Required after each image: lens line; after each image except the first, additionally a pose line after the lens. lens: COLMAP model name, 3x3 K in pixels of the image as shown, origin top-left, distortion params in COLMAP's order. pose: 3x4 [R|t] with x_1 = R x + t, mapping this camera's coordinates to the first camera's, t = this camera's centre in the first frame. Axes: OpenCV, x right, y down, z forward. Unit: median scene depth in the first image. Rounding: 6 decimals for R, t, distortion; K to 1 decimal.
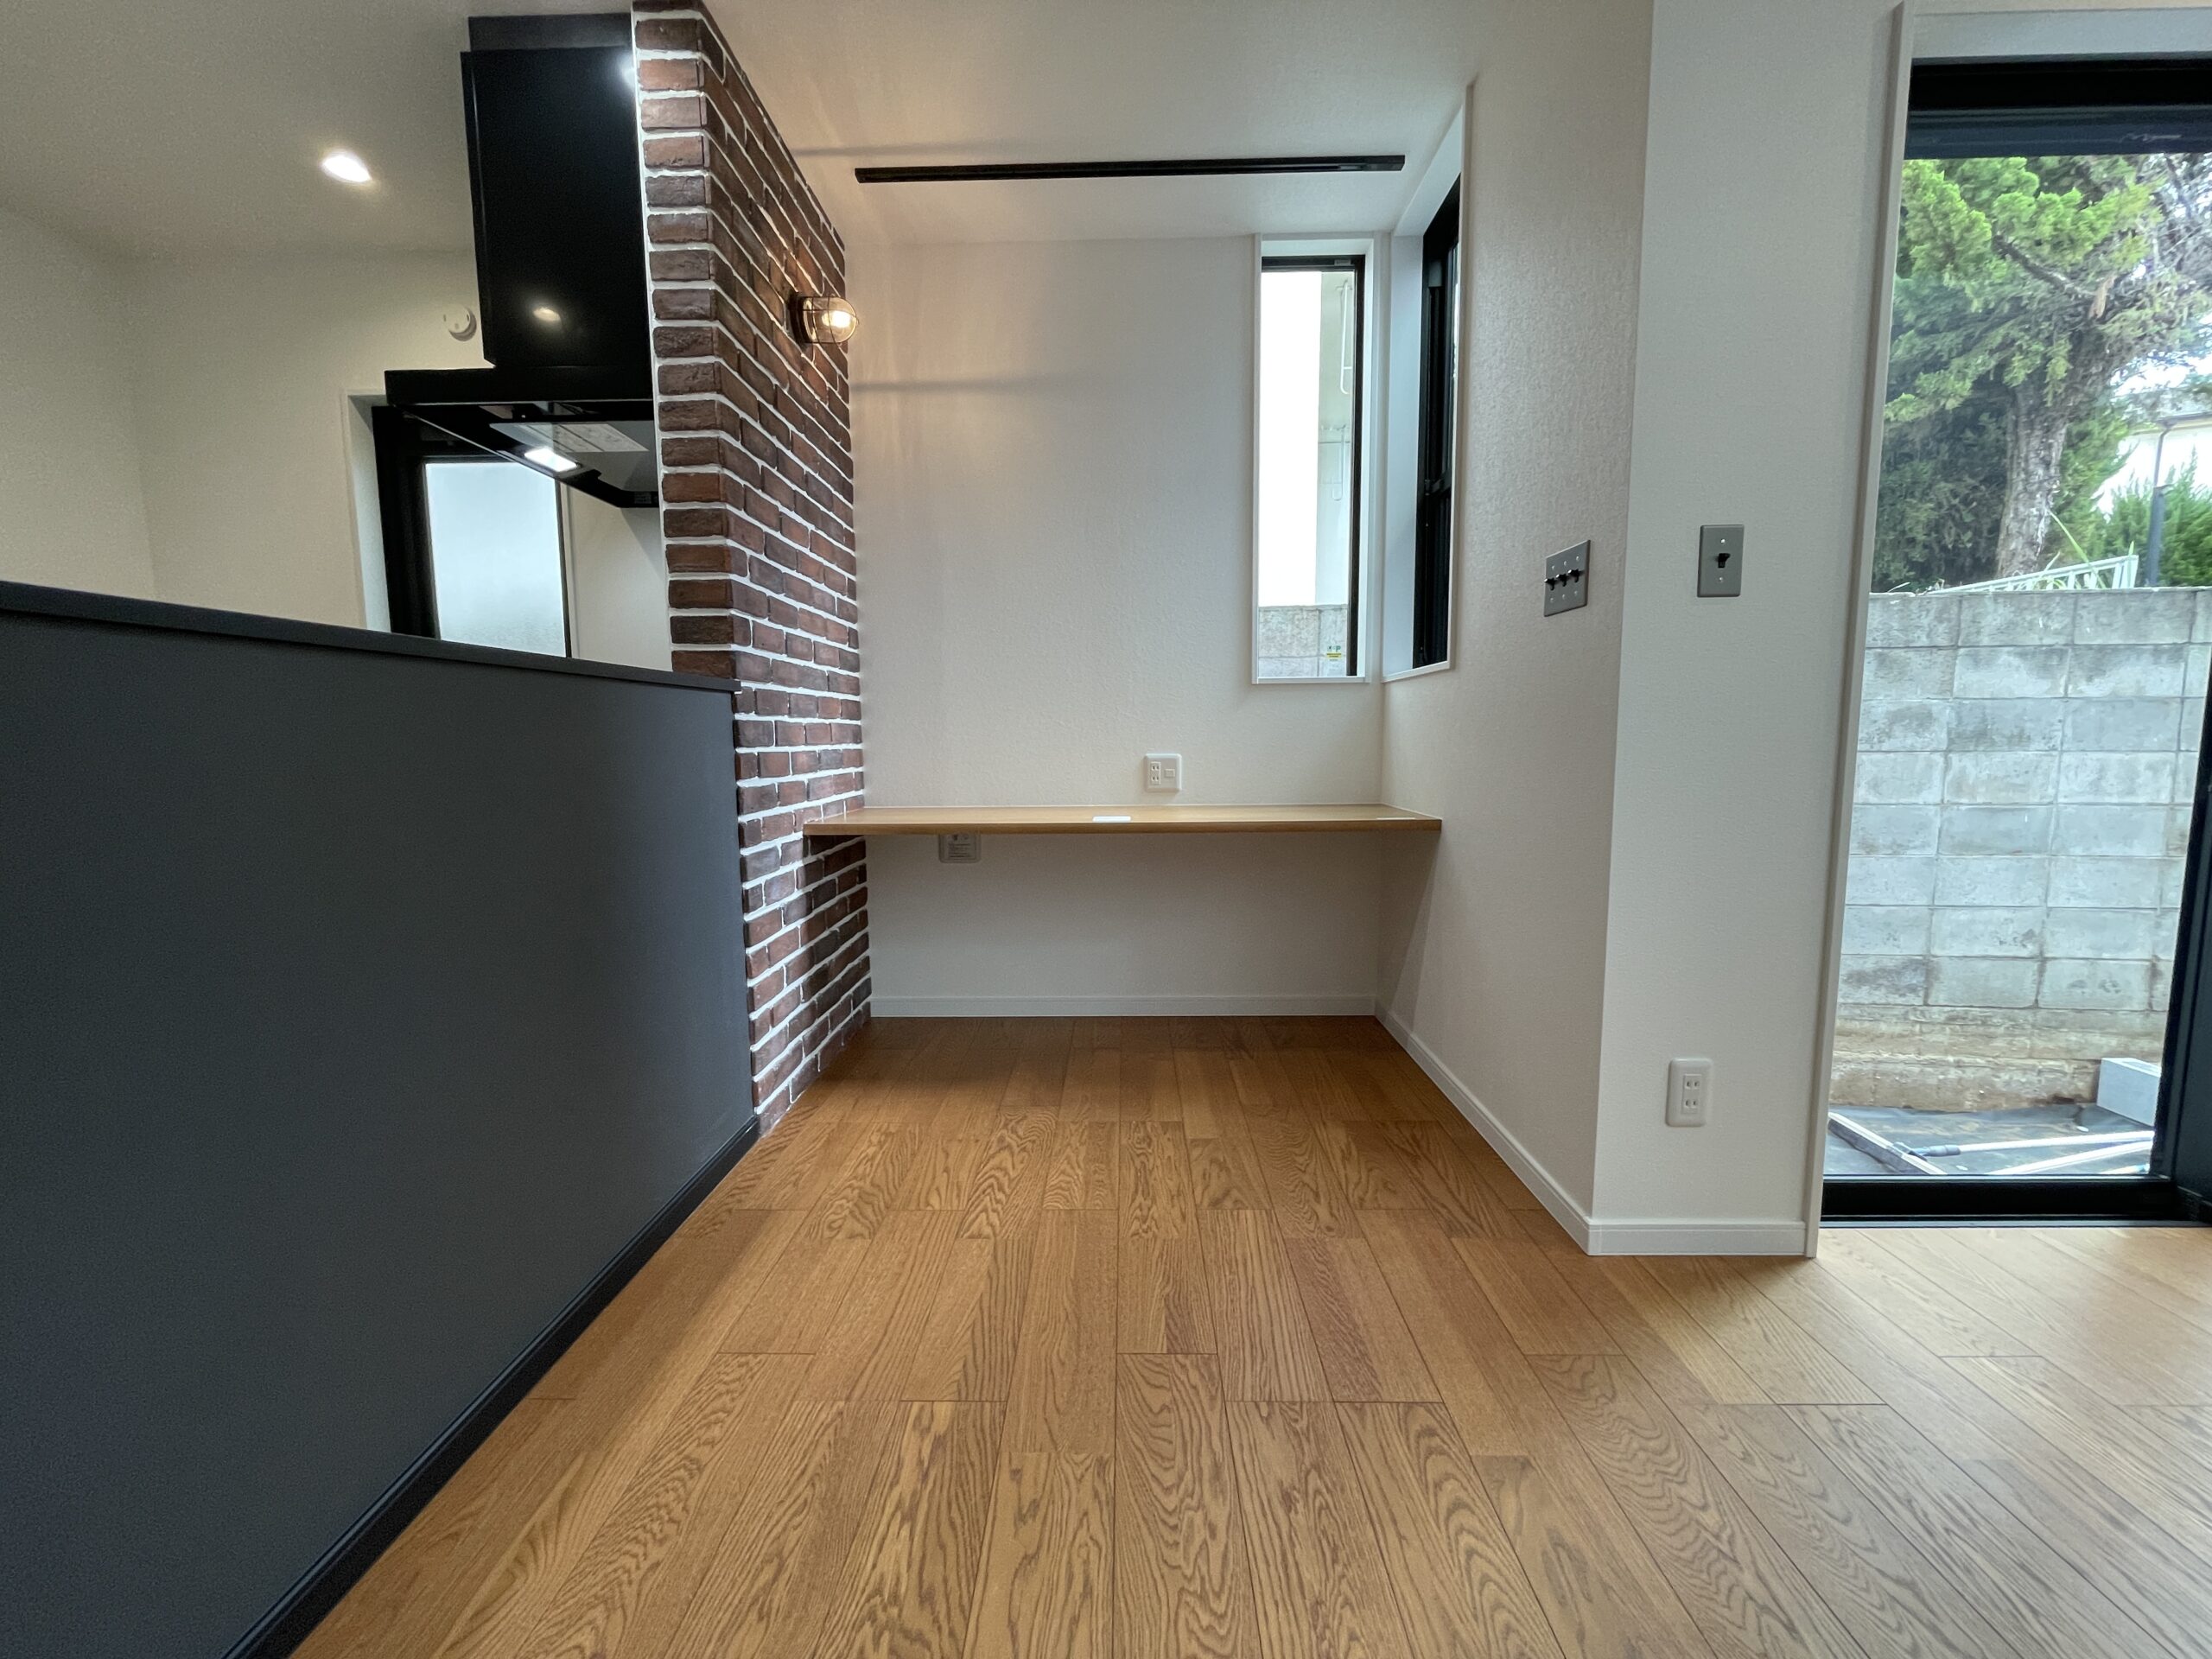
lens RADIAL K [[891.1, 0, 1106.1], [0, 891.1, 828.2], [0, 0, 1]] dist [-0.001856, -0.000495]
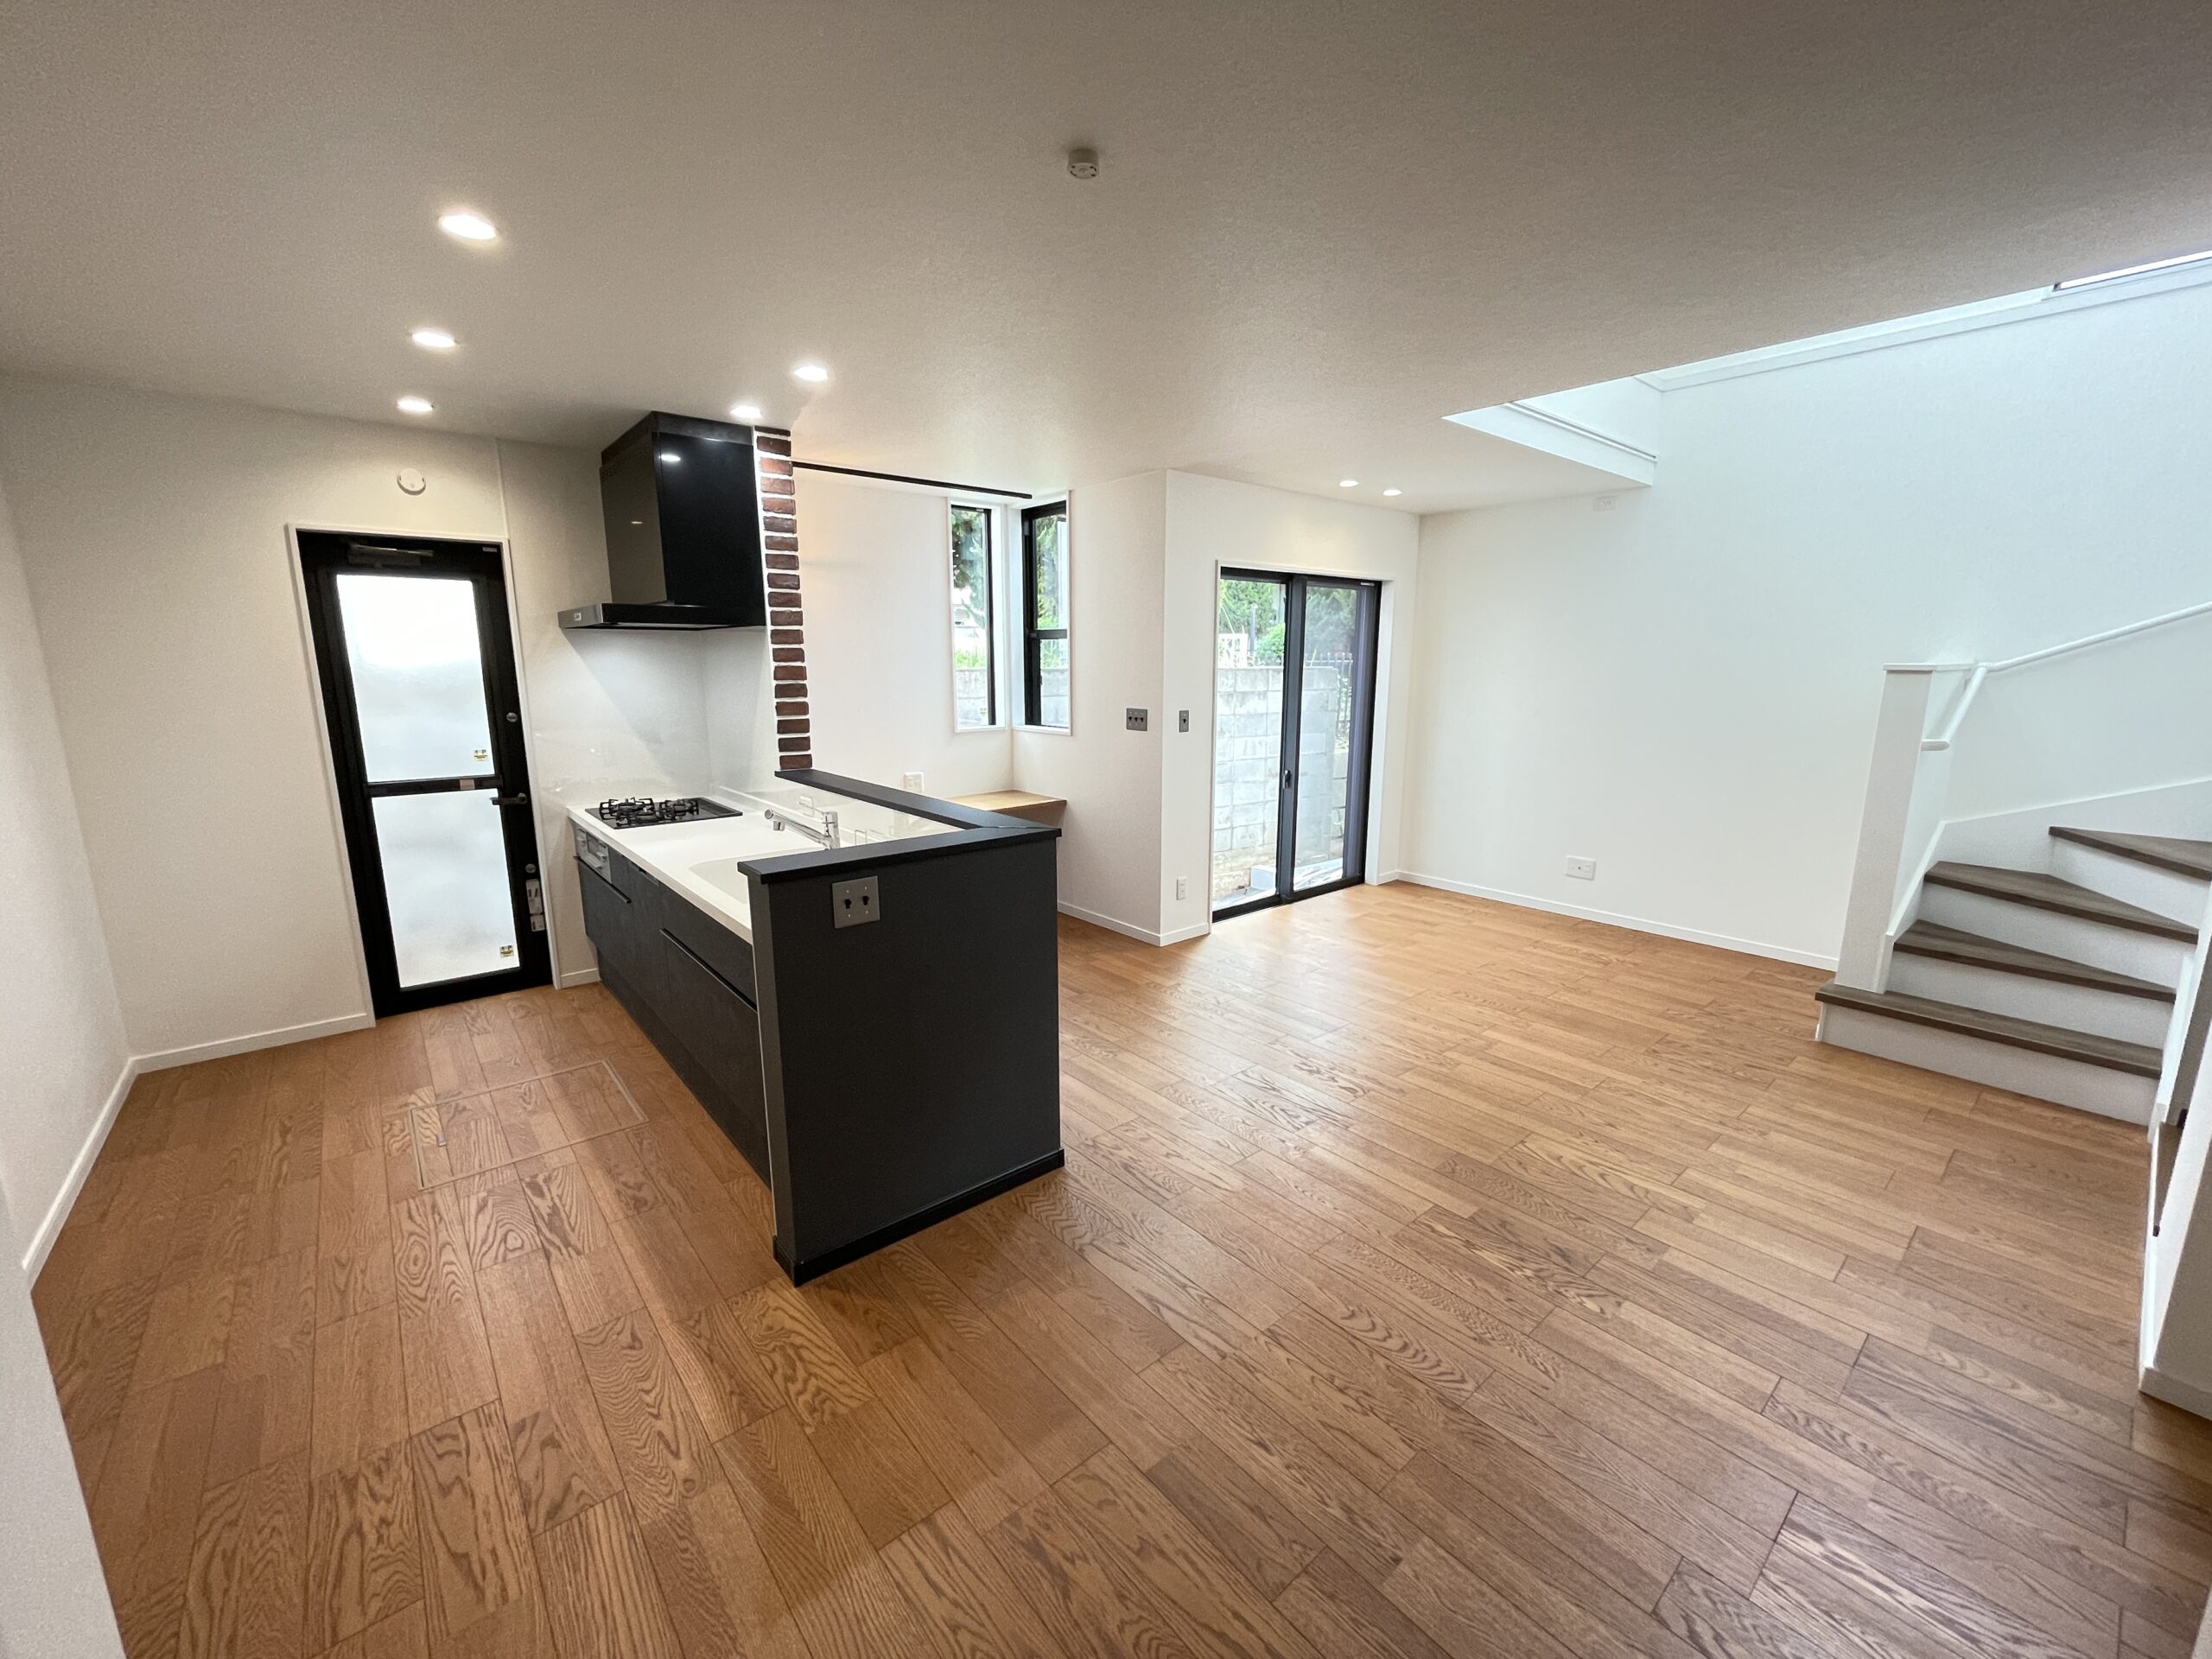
lens RADIAL K [[891.1, 0, 1107.2], [0, 891.1, 829.2], [0, 0, 1]] dist [-0.001856, -0.000495]
pose [[0.750476, -0.115975, 0.650642, -1.127928], [0.062762, 0.992540, 0.104524, -0.182389], [-0.657910, -0.037607, 0.752157, -0.850948]]
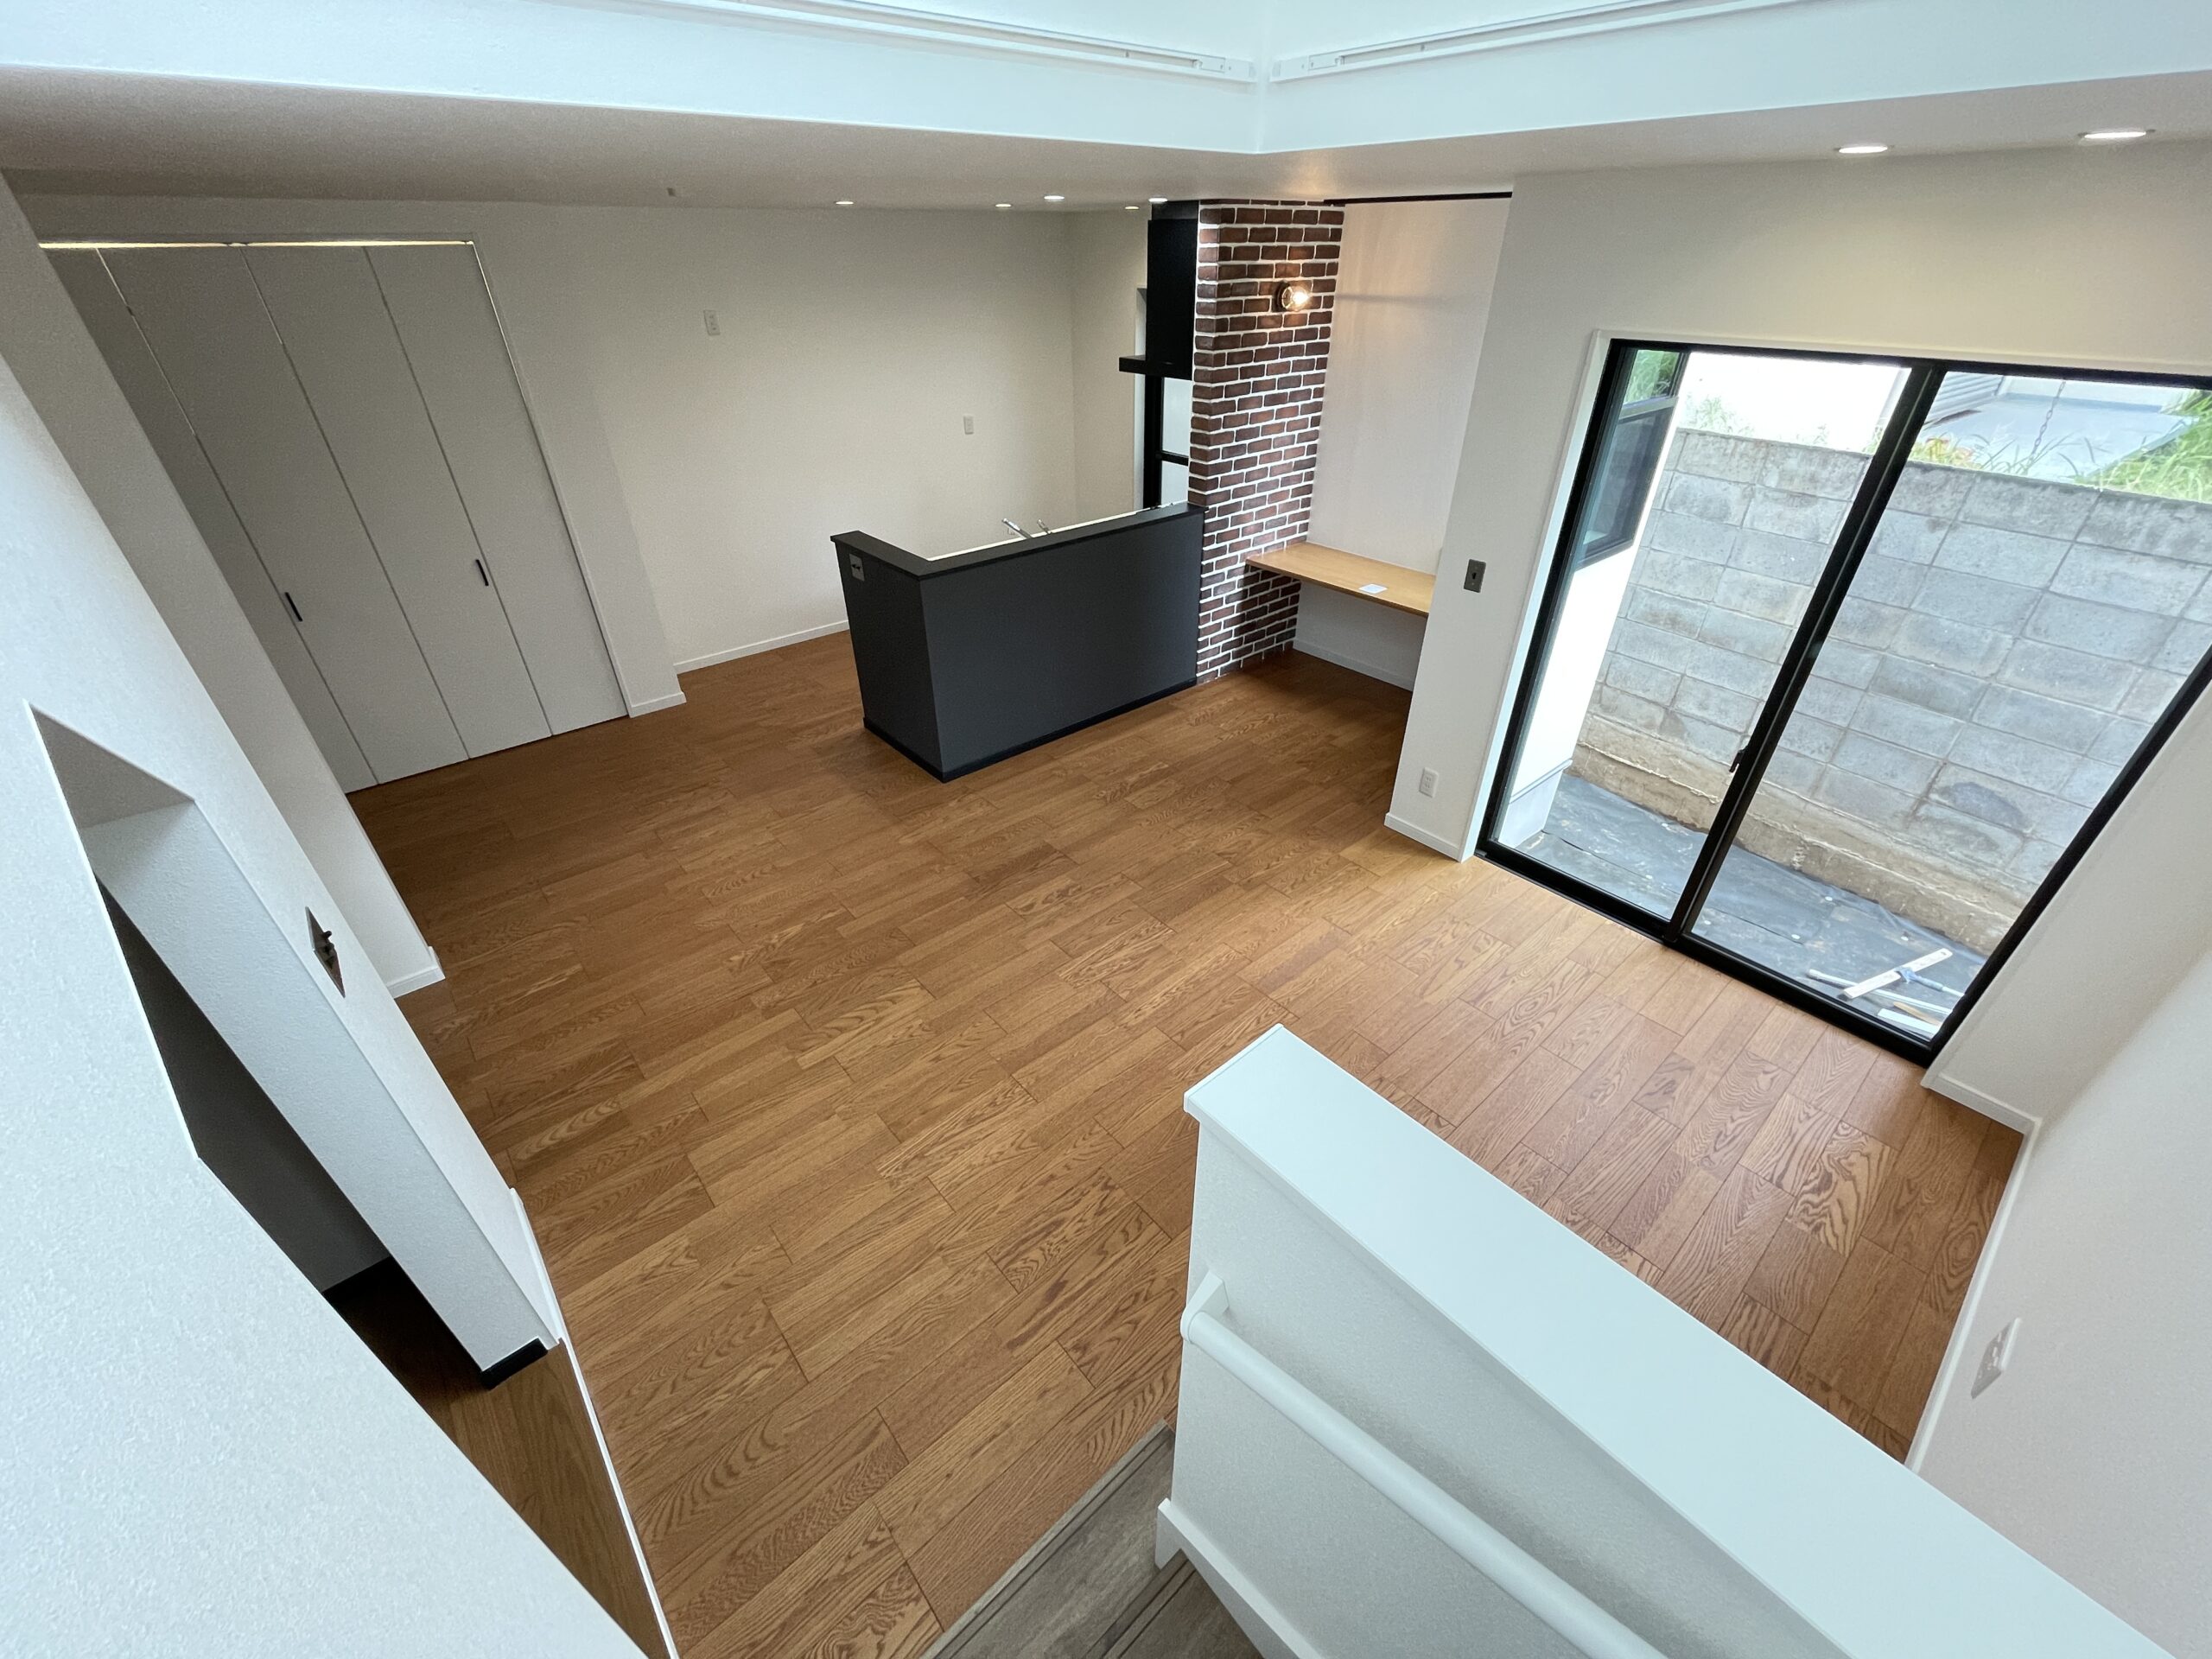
lens RADIAL K [[891.1, 0, 1108.1], [0, 891.1, 827.7], [0, 0, 1]] dist [-0.001856, -0.000495]
pose [[0.668490, 0.413897, -0.617908, 1.199393], [-0.079962, 0.866016, 0.493581, -0.547241], [0.739410, -0.280545, 0.612019, -0.891239]]
